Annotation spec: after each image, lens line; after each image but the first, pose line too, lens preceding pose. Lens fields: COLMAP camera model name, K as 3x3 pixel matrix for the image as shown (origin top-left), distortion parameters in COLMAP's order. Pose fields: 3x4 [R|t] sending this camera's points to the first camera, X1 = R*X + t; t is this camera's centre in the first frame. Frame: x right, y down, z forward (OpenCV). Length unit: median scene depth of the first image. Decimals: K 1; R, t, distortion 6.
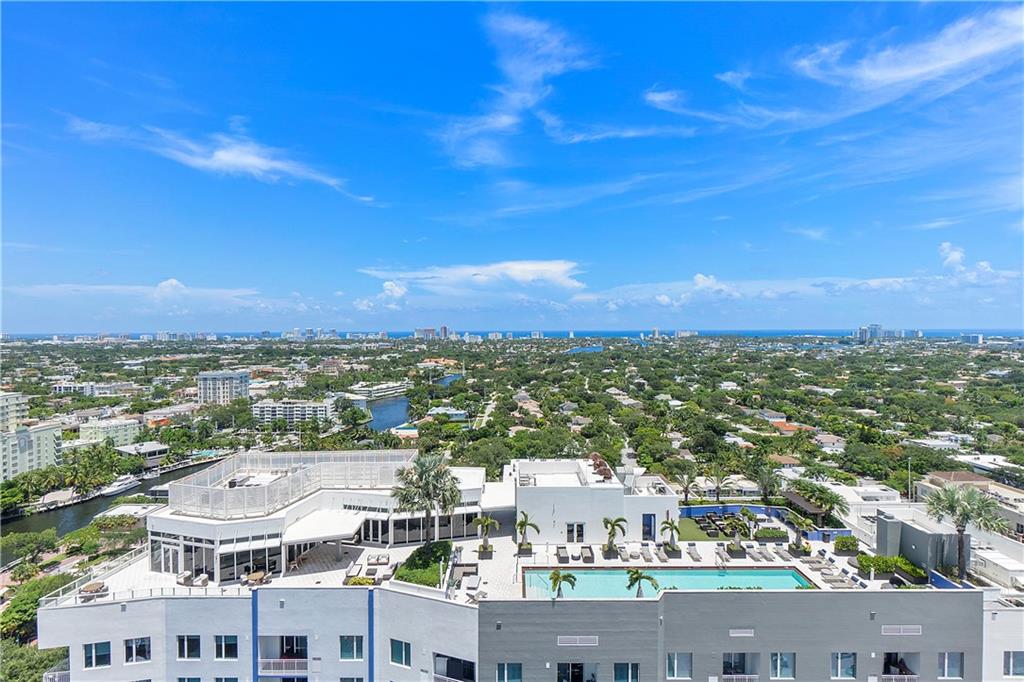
lens RADIAL K [[476.2, 0, 512.8], [0, 476.2, 355.4], [0, 0, 1]] dist [-0.001943, -0.000043]
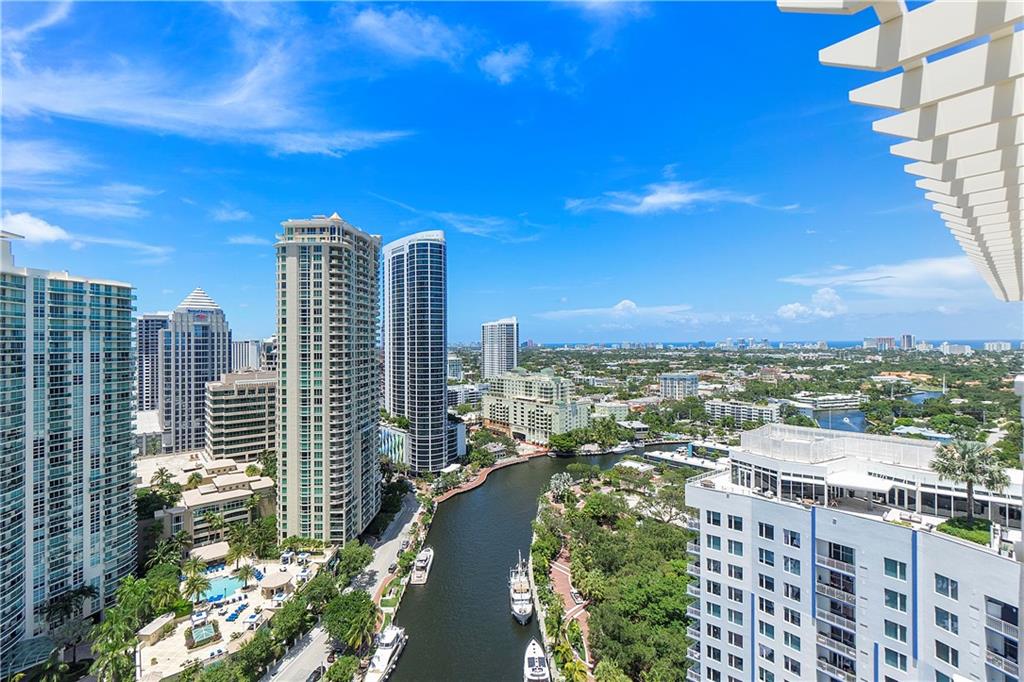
lens RADIAL K [[439.5, 0, 507.4], [0, 439.5, 329.0], [0, 0, 1]] dist [0.000313, 0.000538]
pose [[0.646691, -0.026551, -0.762290, -0.010462], [-0.033472, 0.997443, -0.063138, 0.004682], [0.762017, 0.066346, 0.644149, -0.104623]]
